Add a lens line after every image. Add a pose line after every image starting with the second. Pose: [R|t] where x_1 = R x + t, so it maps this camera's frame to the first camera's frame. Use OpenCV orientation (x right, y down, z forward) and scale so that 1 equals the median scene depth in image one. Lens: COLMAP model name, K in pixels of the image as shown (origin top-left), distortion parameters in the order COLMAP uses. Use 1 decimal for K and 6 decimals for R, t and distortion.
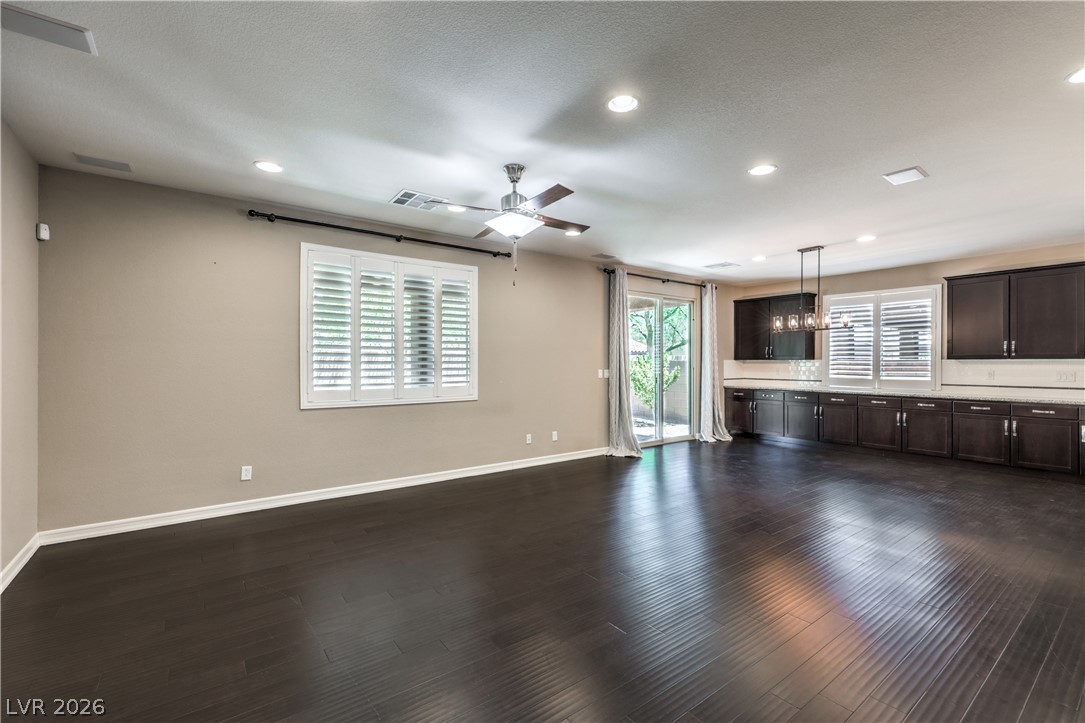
lens RADIAL K [[475.3, 0, 535.4], [0, 475.3, 367.8], [0, 0, 1]] dist [0.000312, -0.001005]
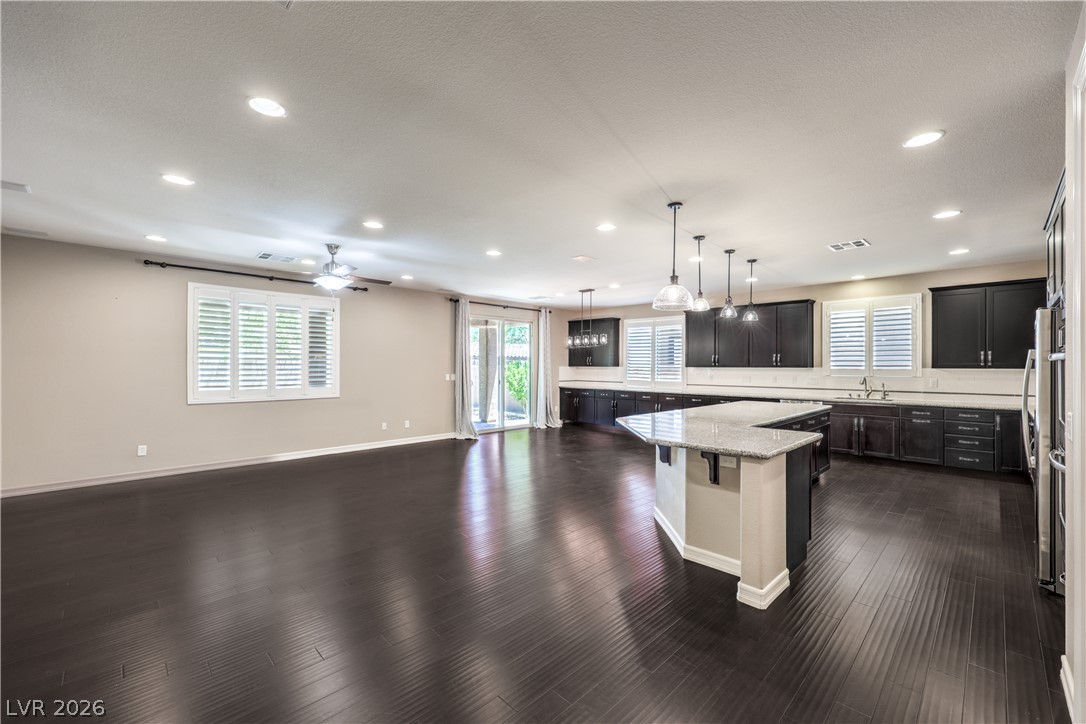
lens RADIAL K [[457.7, 0, 548.9], [0, 457.7, 368.8], [0, 0, 1]] dist [0.002165, -0.001158]
pose [[0.988770, 0.002293, 0.149431, 0.225035], [-0.001378, 0.999980, -0.006231, -0.003810], [-0.149442, 0.005955, 0.988753, -0.306435]]
